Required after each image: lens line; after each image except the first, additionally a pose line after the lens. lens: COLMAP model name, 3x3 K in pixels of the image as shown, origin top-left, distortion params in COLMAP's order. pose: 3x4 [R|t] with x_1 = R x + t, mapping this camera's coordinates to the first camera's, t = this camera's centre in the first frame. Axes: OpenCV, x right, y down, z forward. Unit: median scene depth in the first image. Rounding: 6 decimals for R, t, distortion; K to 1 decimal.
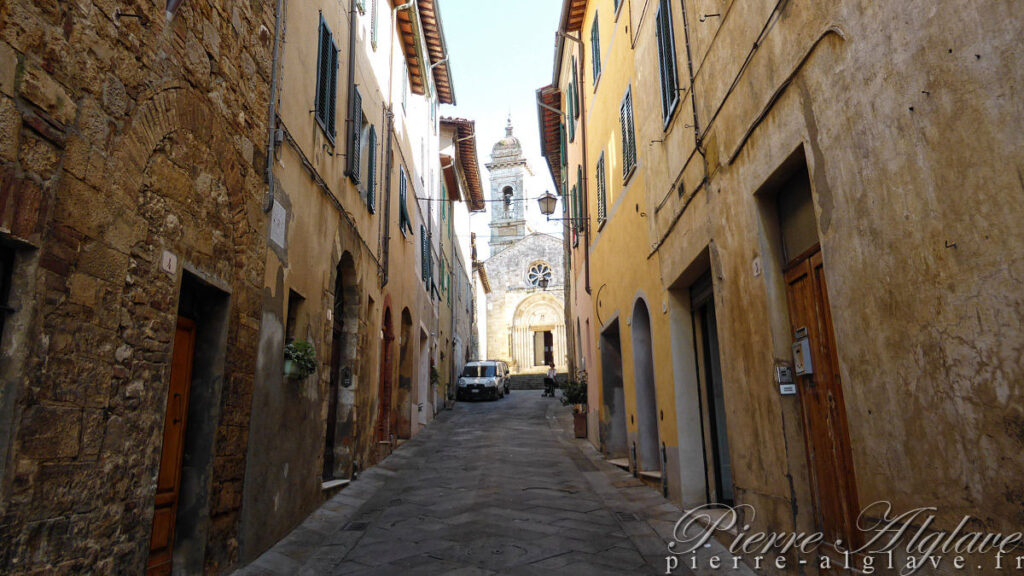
lens RADIAL K [[645.7, 0, 512.0], [0, 645.7, 288.0], [0, 0, 1]] dist [0.001018, -0.000263]
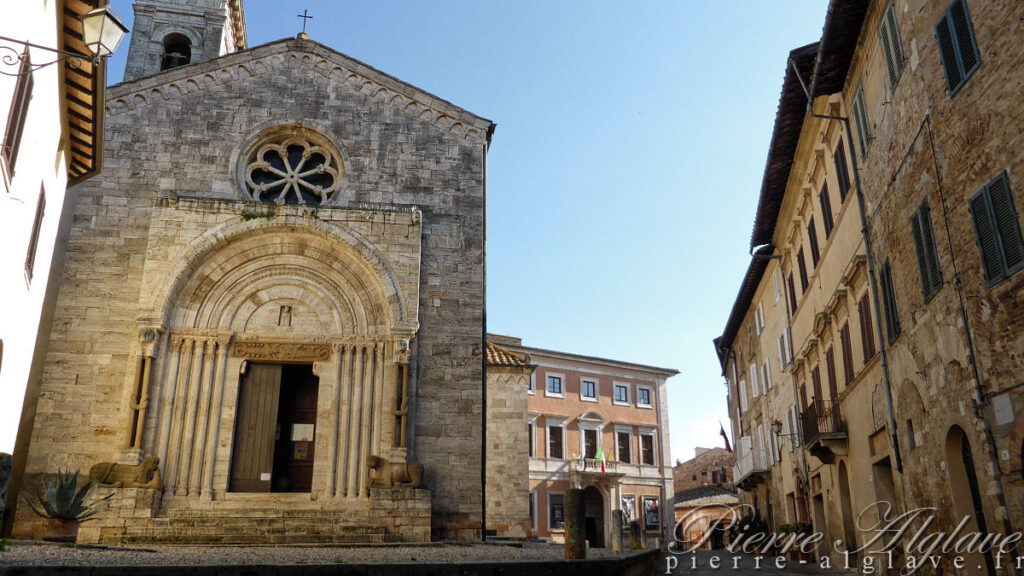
lens RADIAL K [[798.0, 0, 510.7], [0, 798.0, 307.9], [0, 0, 1]] dist [-0.000641, 0.109789]
pose [[0.888067, 0.166370, 0.428554, -0.014643], [-0.120484, 0.983863, -0.132277, 0.076102], [-0.443645, 0.065837, 0.893781, 0.643897]]
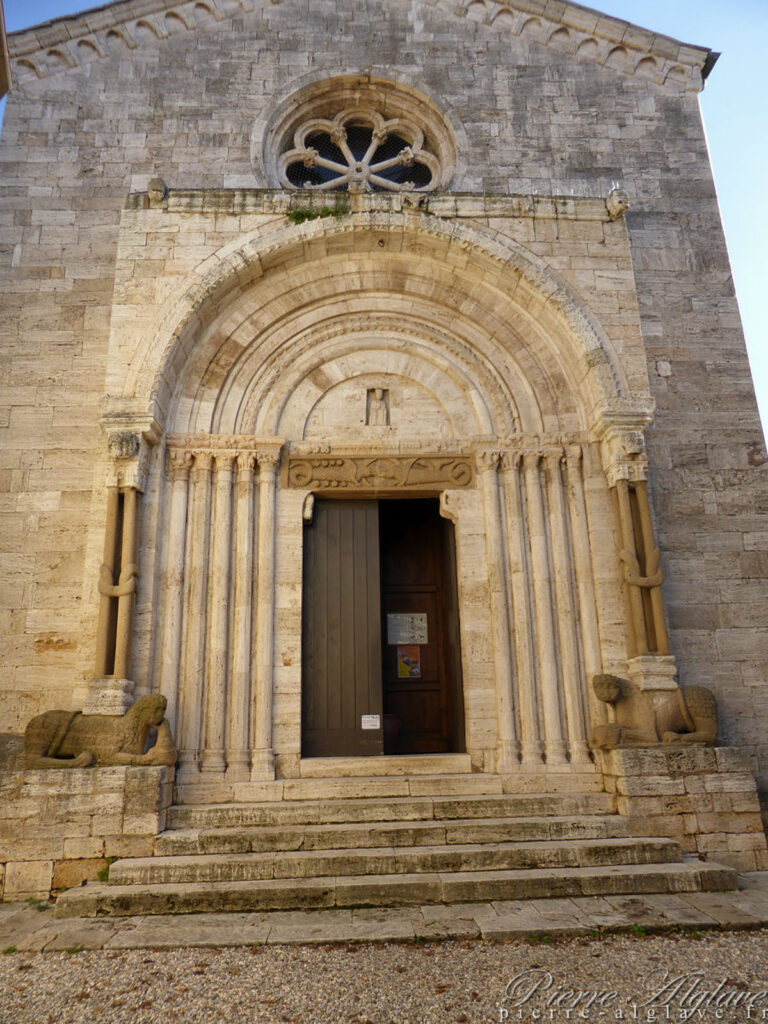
lens RADIAL K [[747.1, 0, 405.1], [0, 747.1, 509.3], [0, 0, 1]] dist [-0.047302, 0.097364]
pose [[0.917906, 0.114001, 0.380068, -0.008090], [-0.081013, 0.991506, -0.101747, 0.084745], [-0.388439, 0.062604, 0.919345, 0.838168]]
